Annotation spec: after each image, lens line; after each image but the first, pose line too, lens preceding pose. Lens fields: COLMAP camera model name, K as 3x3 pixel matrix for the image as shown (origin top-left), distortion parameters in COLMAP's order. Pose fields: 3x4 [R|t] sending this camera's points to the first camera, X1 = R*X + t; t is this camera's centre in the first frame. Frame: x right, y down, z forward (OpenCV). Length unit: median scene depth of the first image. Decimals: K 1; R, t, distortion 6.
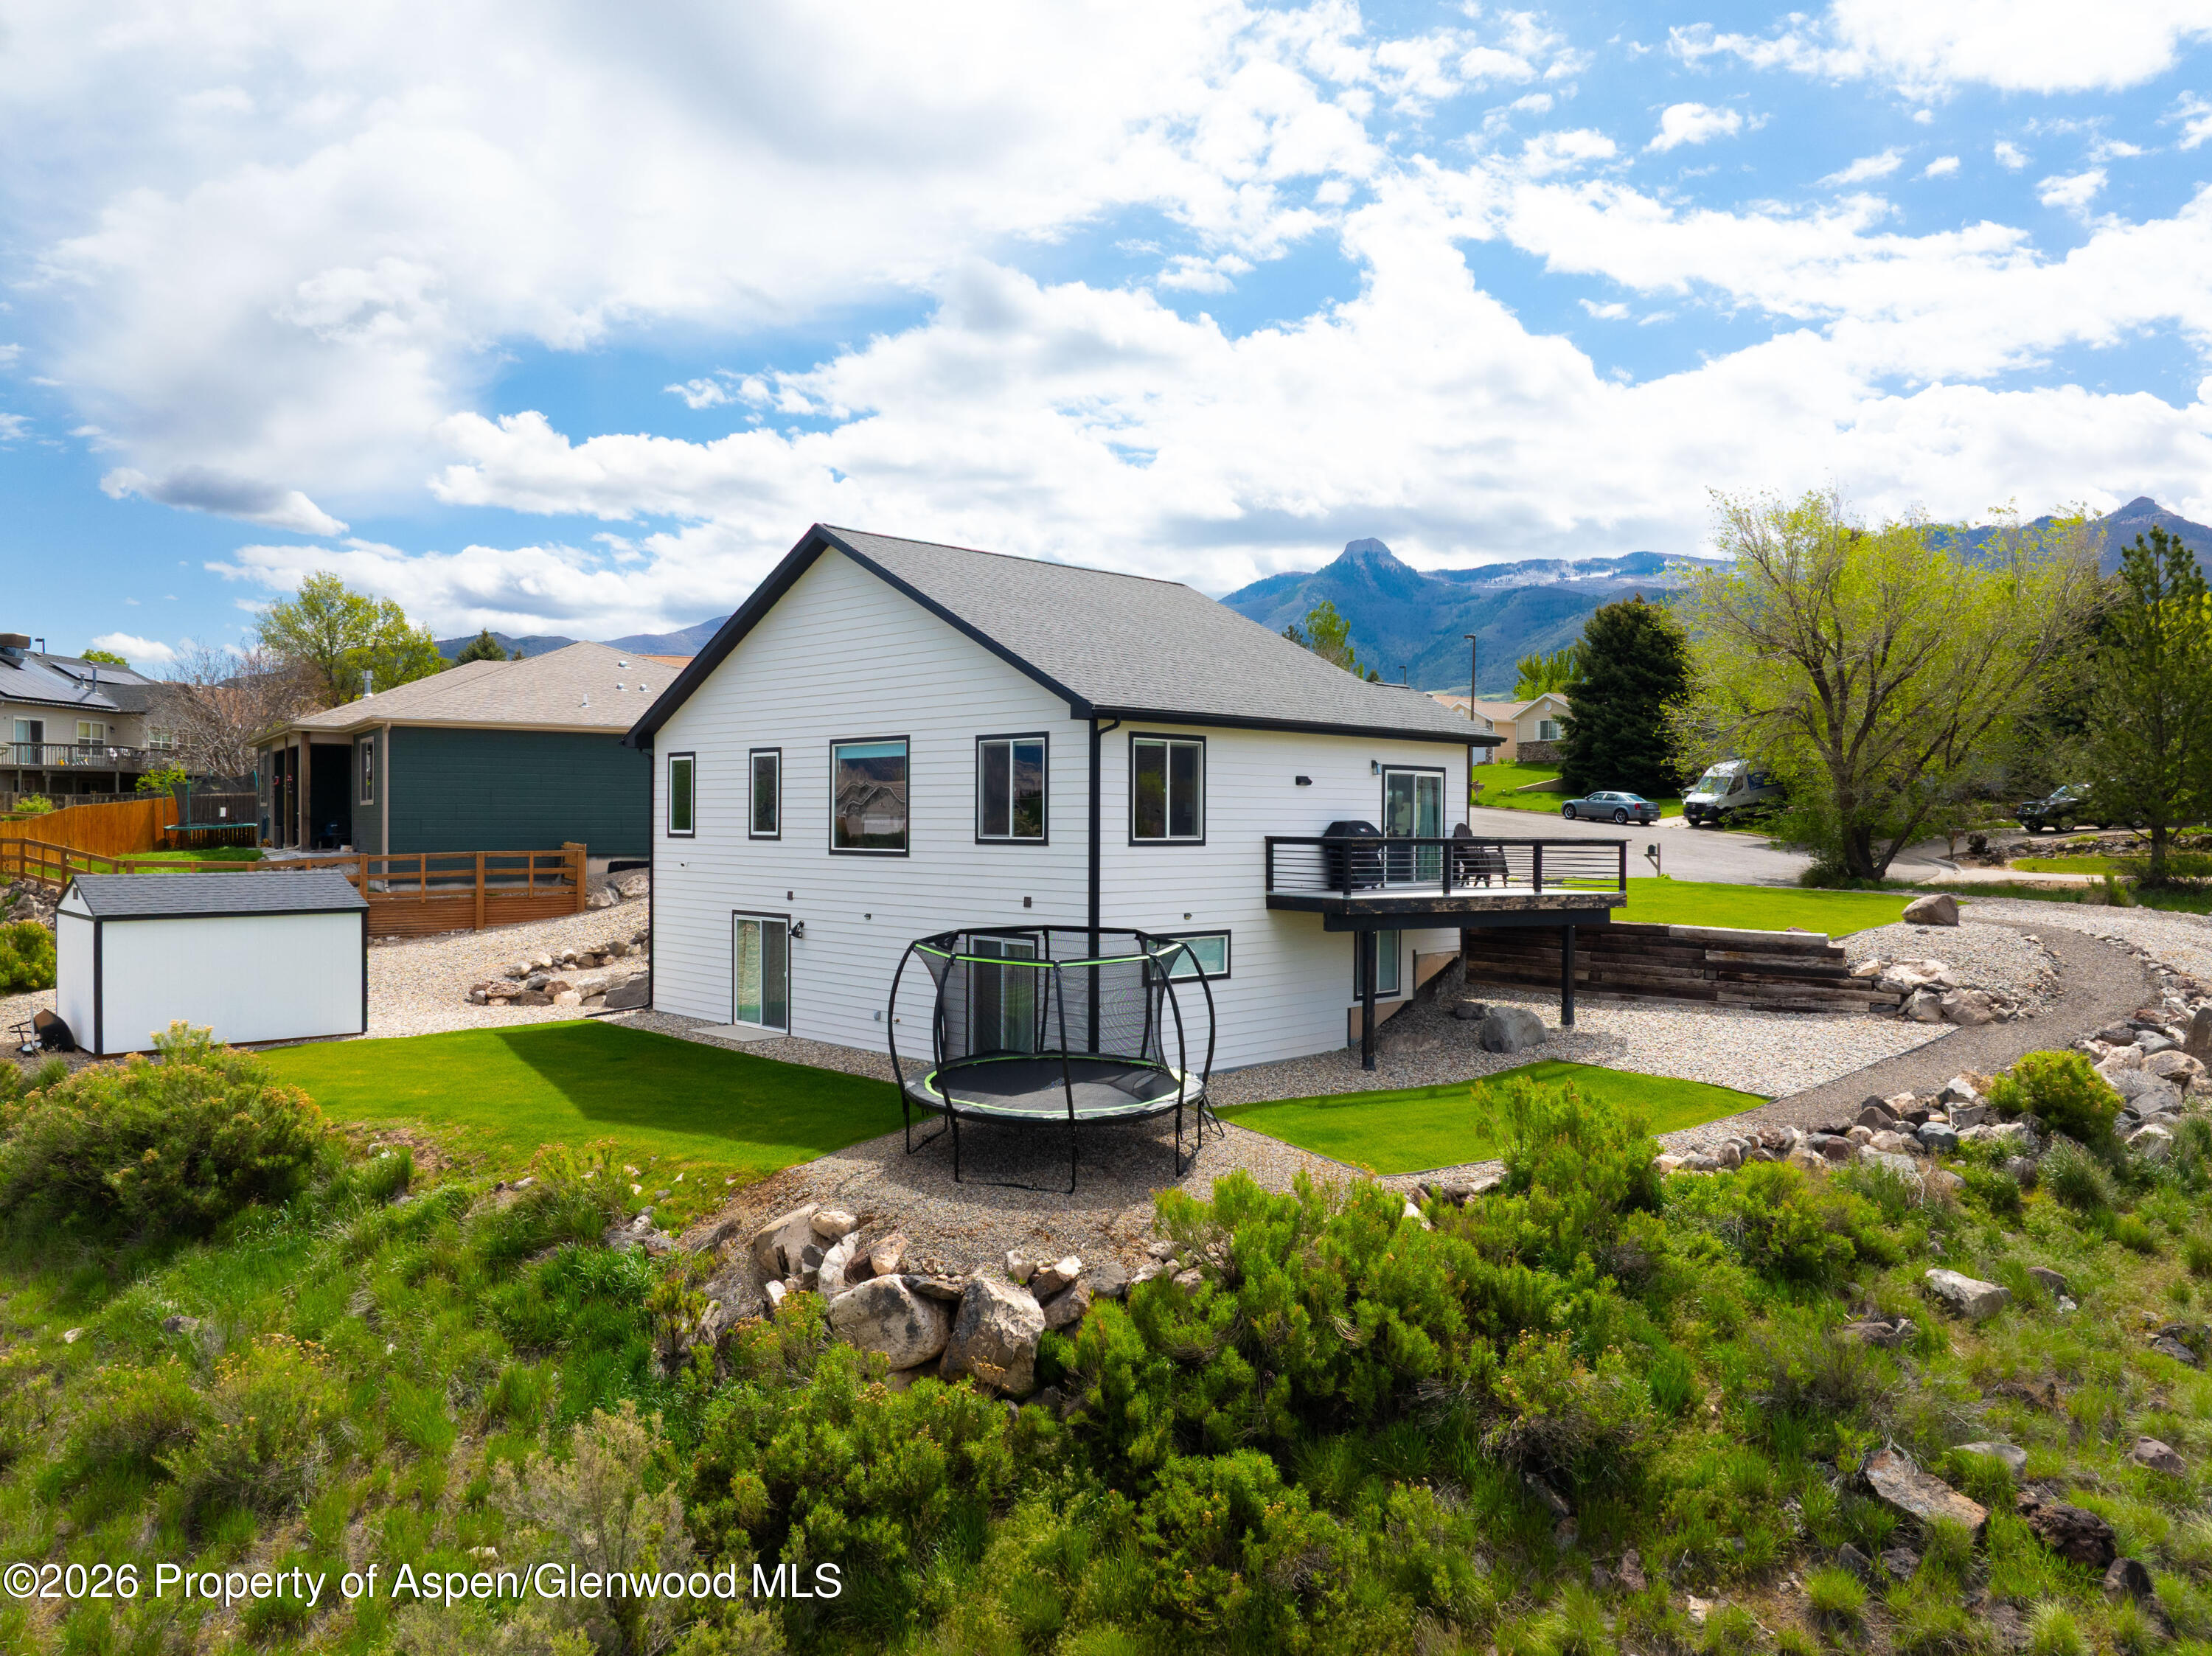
lens RADIAL K [[1609.6, 0, 1138.9], [0, 1609.6, 848.2], [0, 0, 1]] dist [-0.055916, 0.009891]
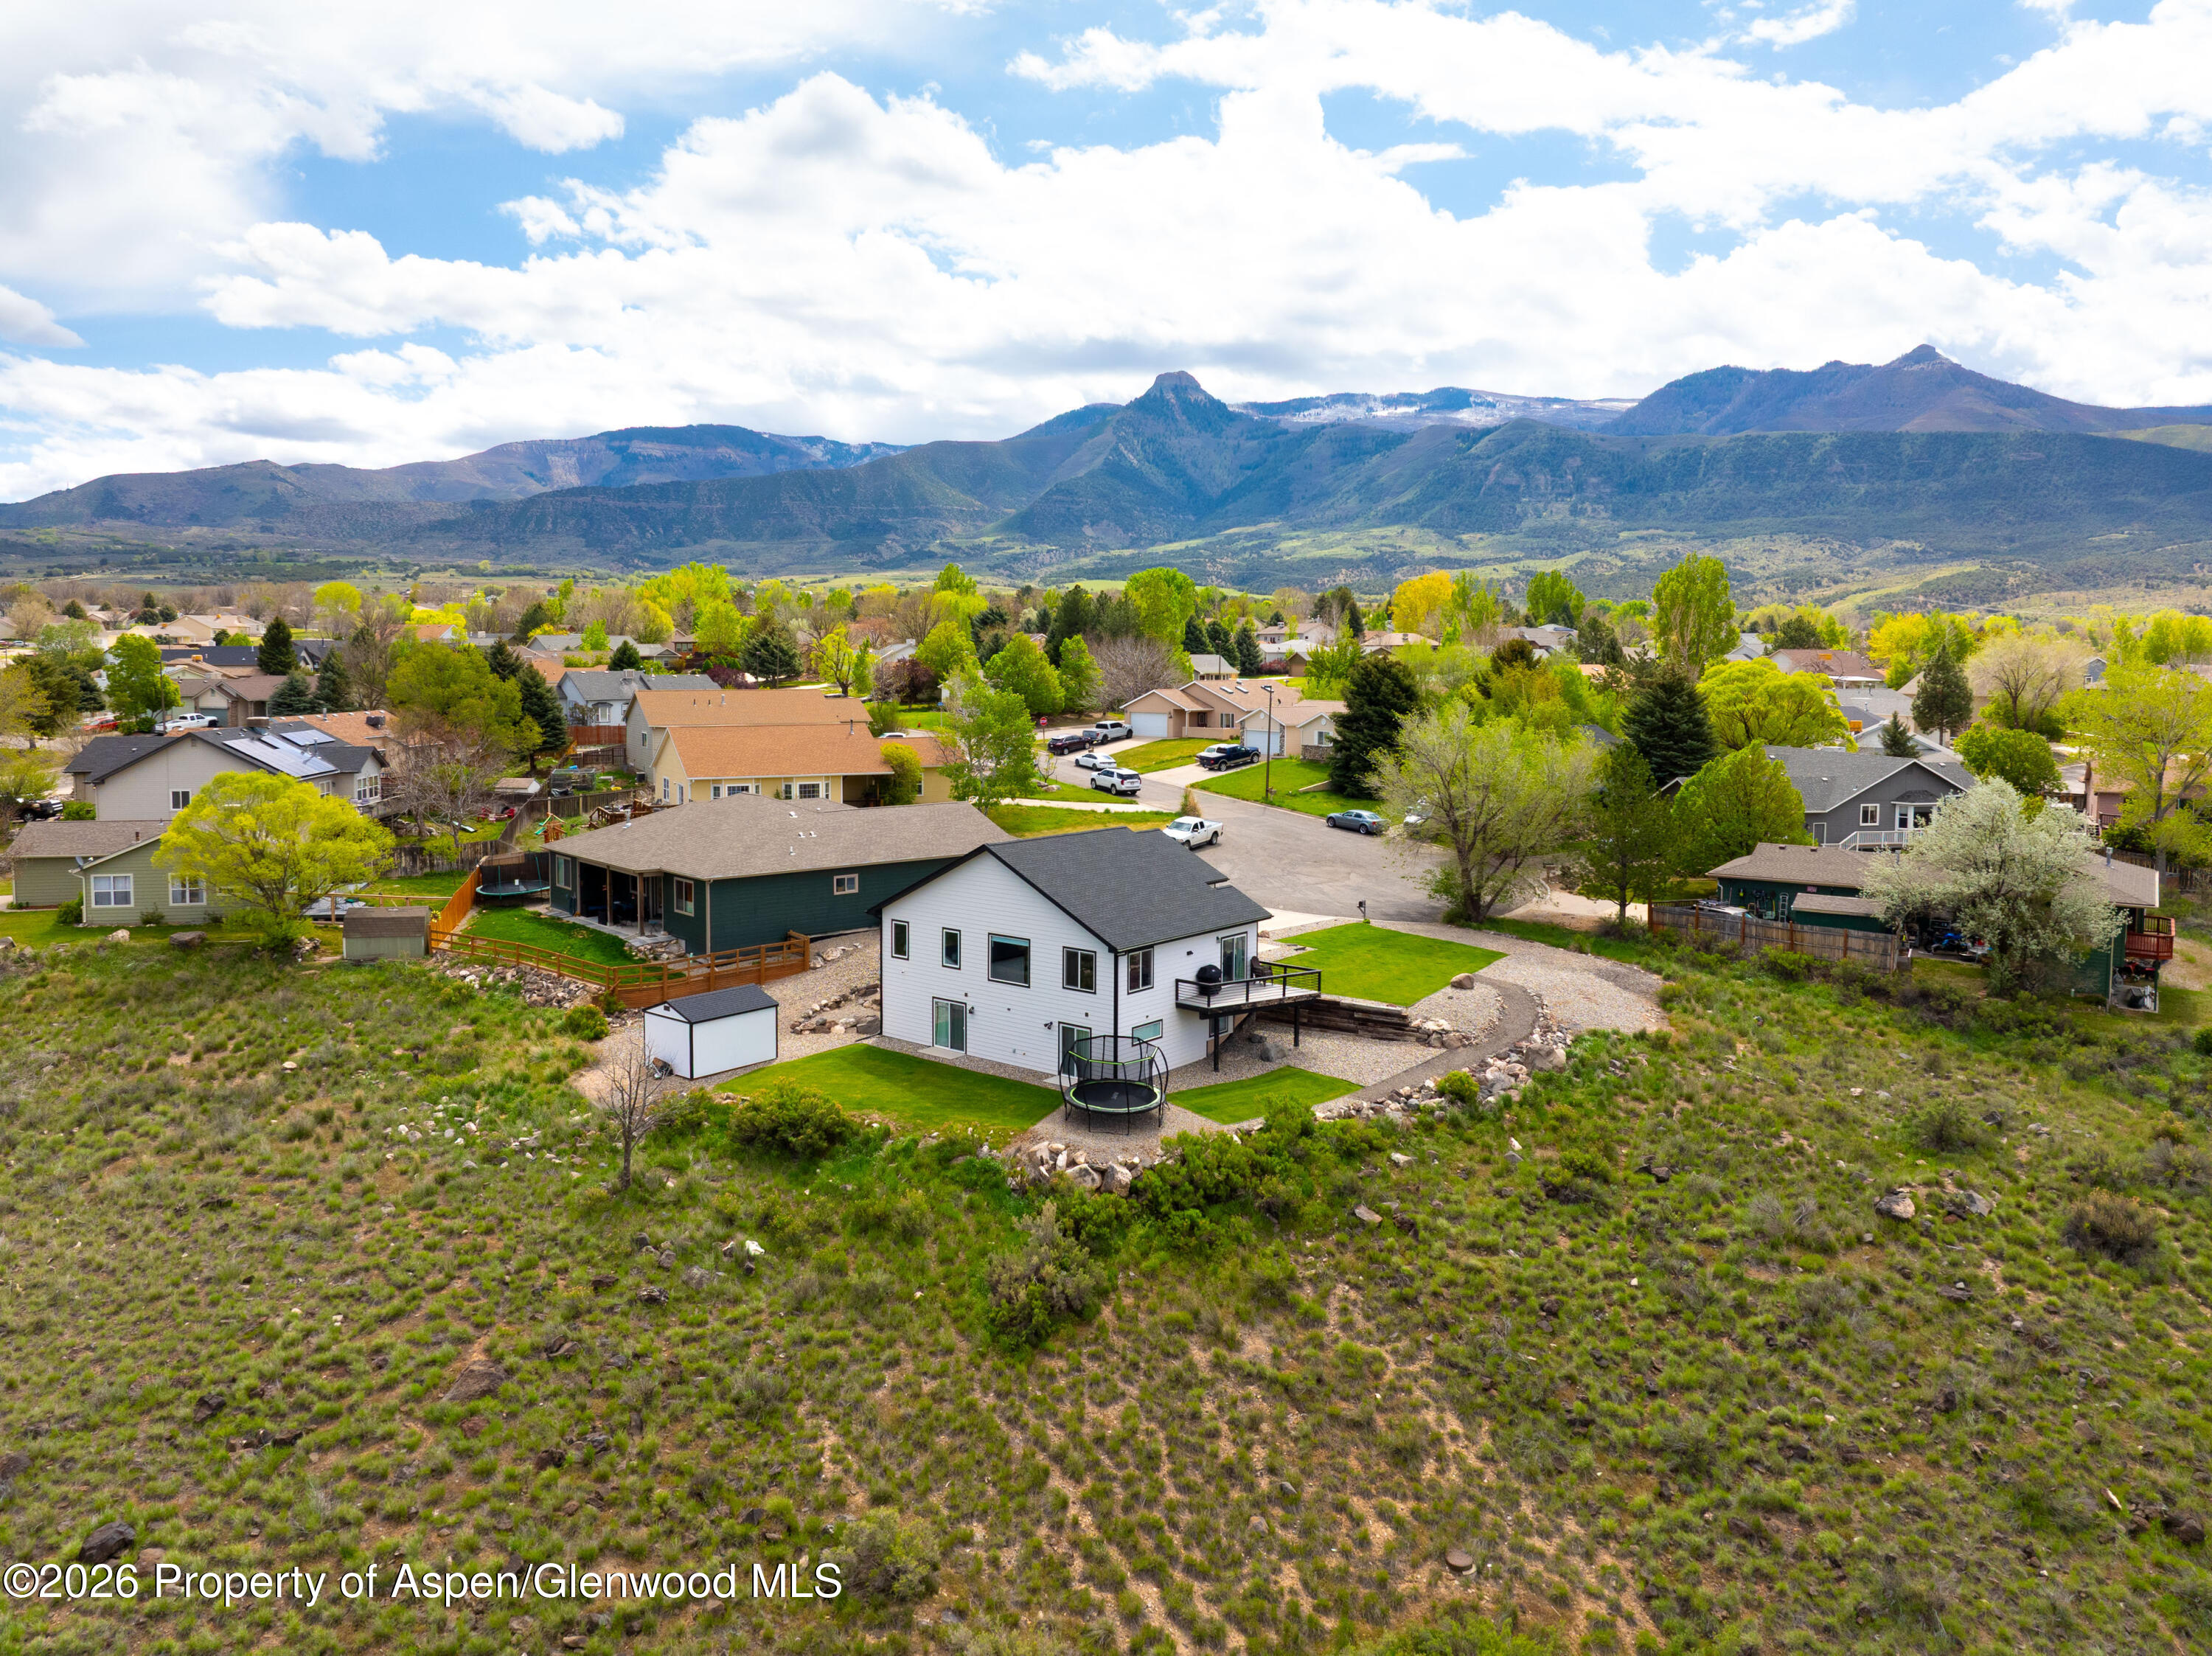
lens RADIAL K [[1609.6, 0, 1106.5], [0, 1609.6, 815.8], [0, 0, 1]] dist [-0.055916, 0.009891]
pose [[0.995178, -0.009548, 0.097620, -0.338685], [0.001605, 0.996703, 0.081120, -0.583174], [-0.098072, -0.080572, 0.991912, -1.816662]]
